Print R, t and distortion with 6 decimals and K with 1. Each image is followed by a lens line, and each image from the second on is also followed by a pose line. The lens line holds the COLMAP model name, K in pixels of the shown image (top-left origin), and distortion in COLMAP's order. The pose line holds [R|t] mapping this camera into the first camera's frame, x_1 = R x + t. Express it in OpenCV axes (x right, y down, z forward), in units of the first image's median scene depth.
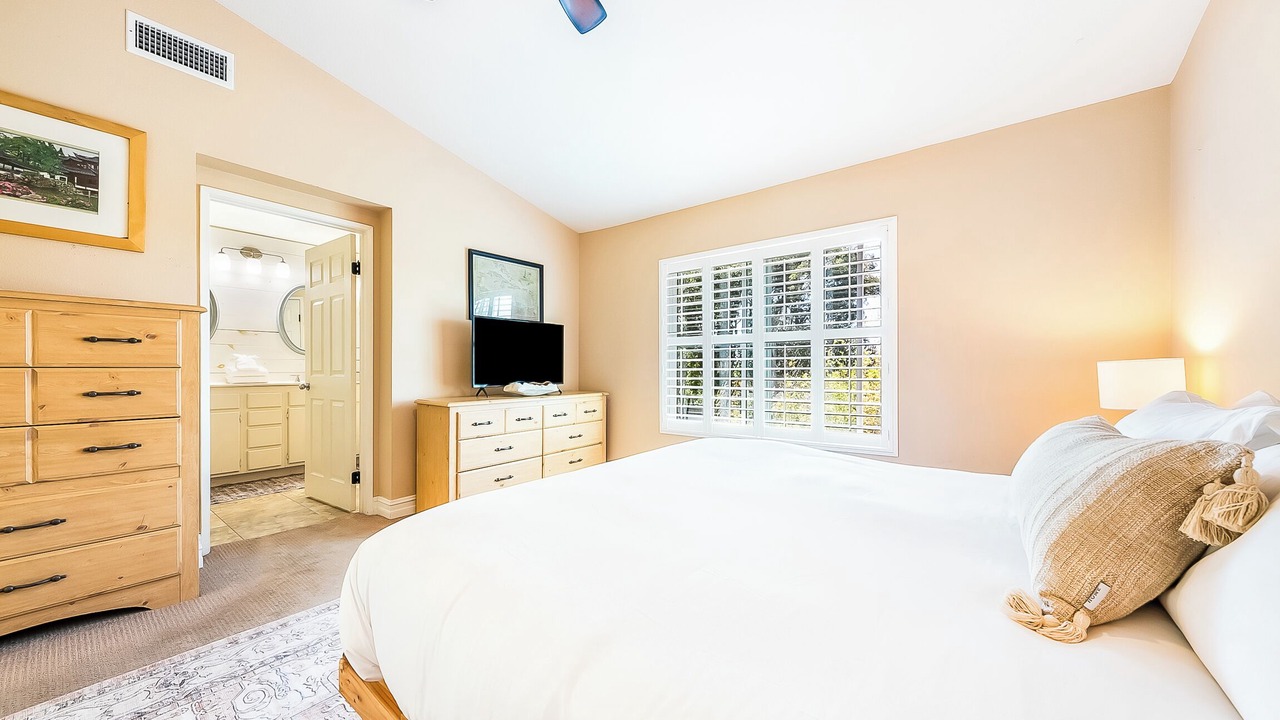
lens RADIAL K [[448.6, 0, 642.9], [0, 448.6, 368.0], [0, 0, 1]] dist [-0.010301, 0.000354]
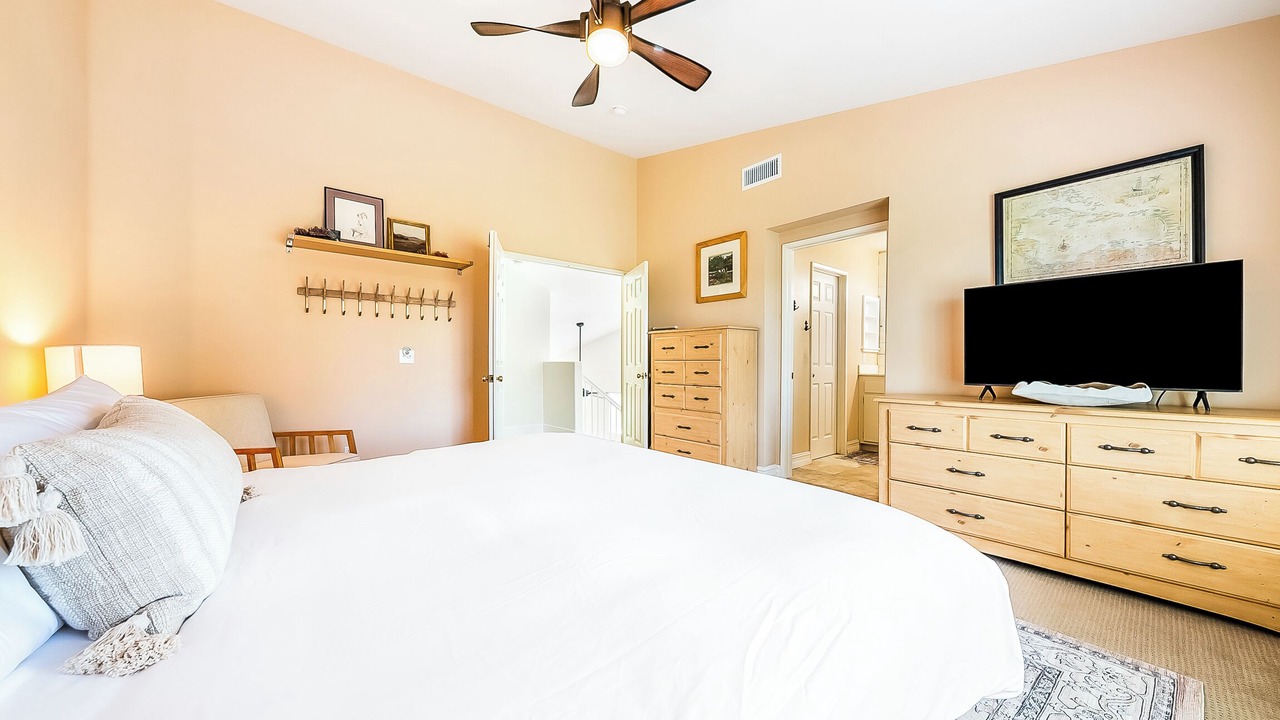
lens RADIAL K [[448.6, 0, 644.7], [0, 448.6, 362.5], [0, 0, 1]] dist [-0.010301, 0.000354]
pose [[-0.248606, 0.001171, -0.968604, 0.535757], [0.005337, 0.999986, -0.000161, 0.004765], [0.968590, -0.005210, -0.248609, 0.736734]]
